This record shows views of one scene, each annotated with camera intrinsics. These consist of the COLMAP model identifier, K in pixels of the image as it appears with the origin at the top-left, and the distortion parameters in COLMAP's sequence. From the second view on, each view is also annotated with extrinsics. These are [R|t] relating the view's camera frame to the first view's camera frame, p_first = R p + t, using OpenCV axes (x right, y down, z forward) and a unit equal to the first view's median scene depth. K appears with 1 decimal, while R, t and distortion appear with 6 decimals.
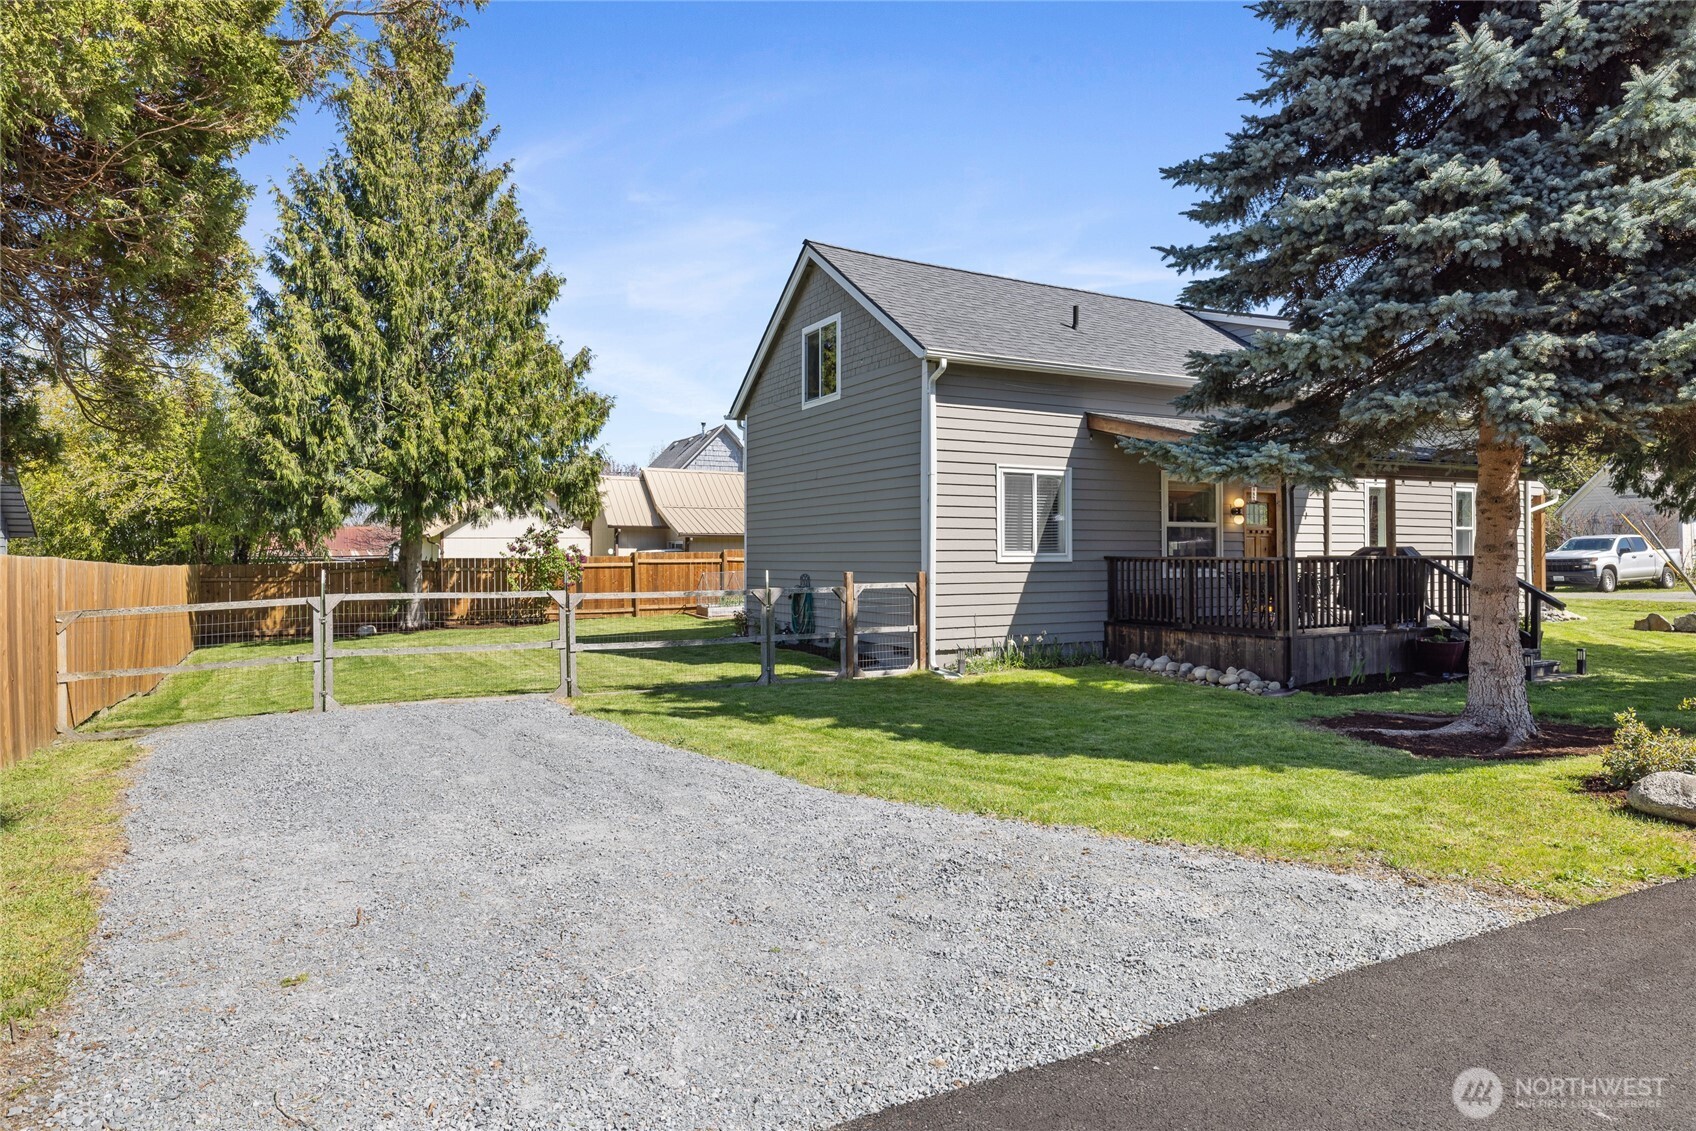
lens RADIAL K [[990.9, 0, 850.1], [0, 990.9, 518.2], [0, 0, 1]] dist [0.003804, 0.000944]
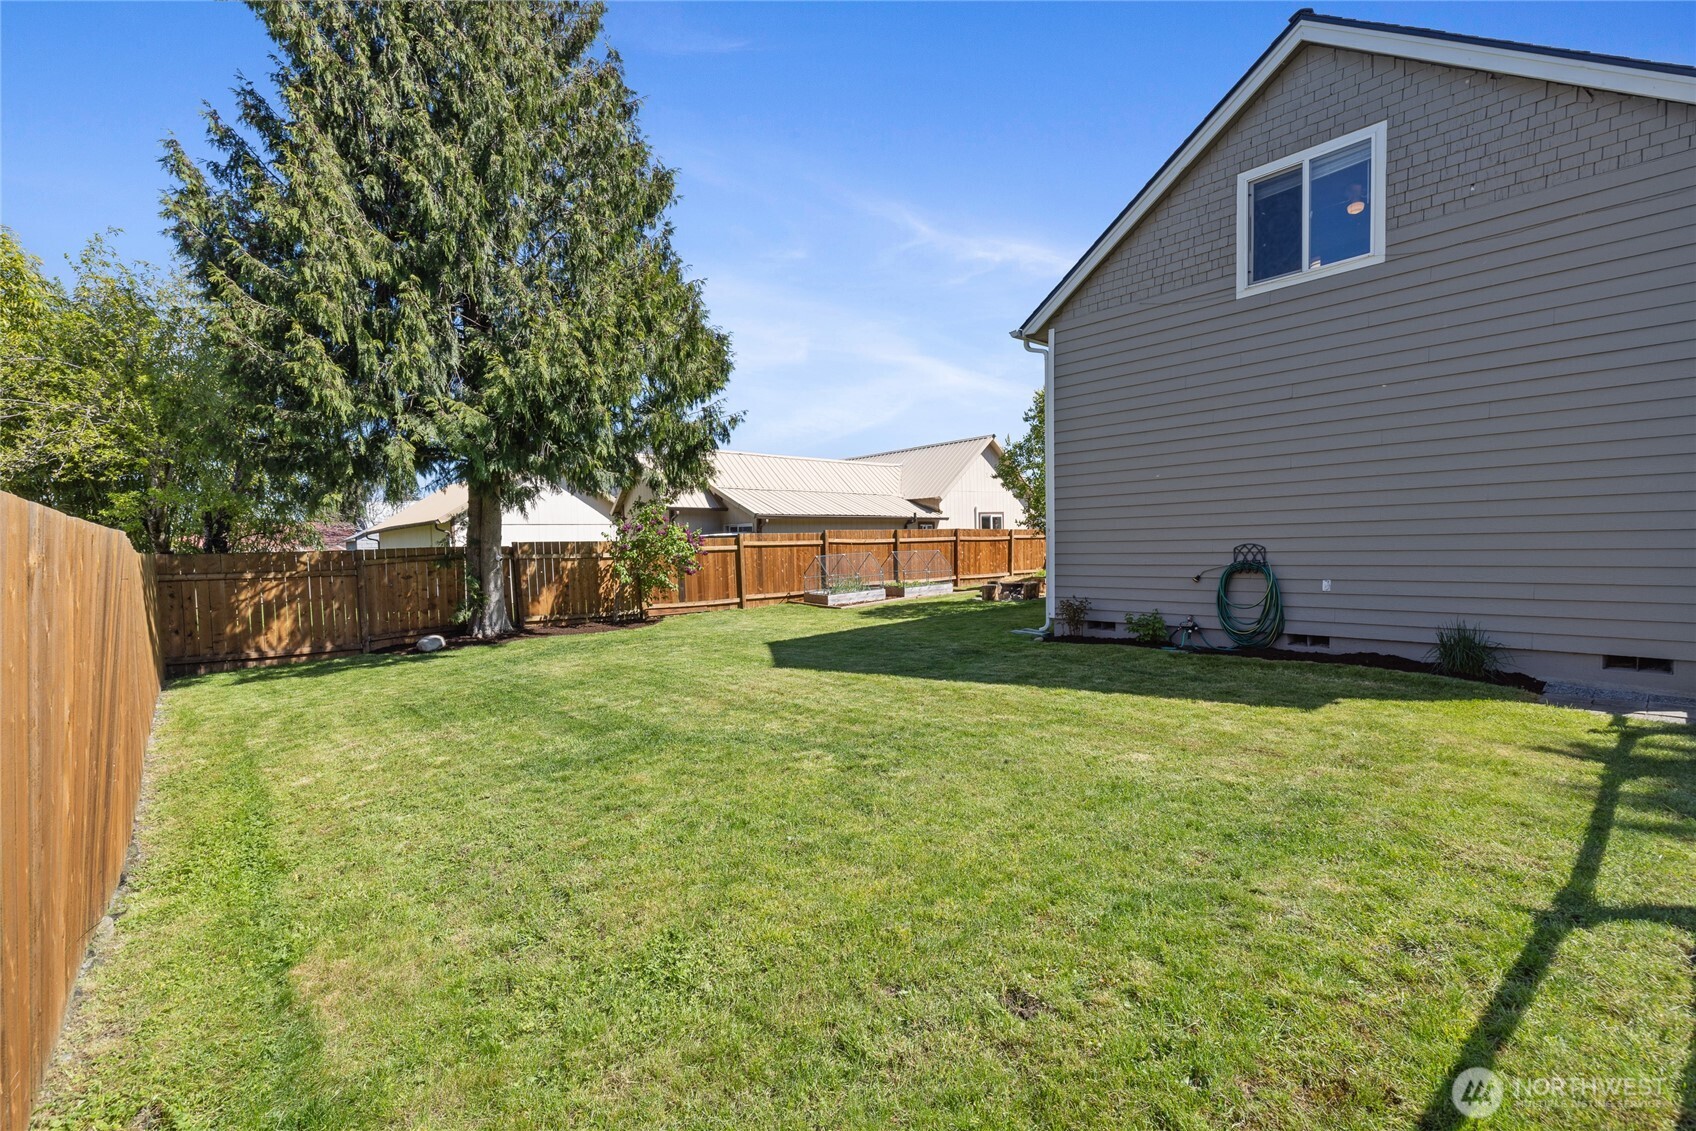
lens RADIAL K [[735.5, 0, 840.7], [0, 735.5, 556.5], [0, 0, 1]] dist [-0.000811, 0.000101]
pose [[0.977609, -0.019095, 0.209560, -0.333767], [0.008298, 0.998598, 0.052279, 0.027738], [-0.210264, -0.049370, 0.976397, 0.459858]]
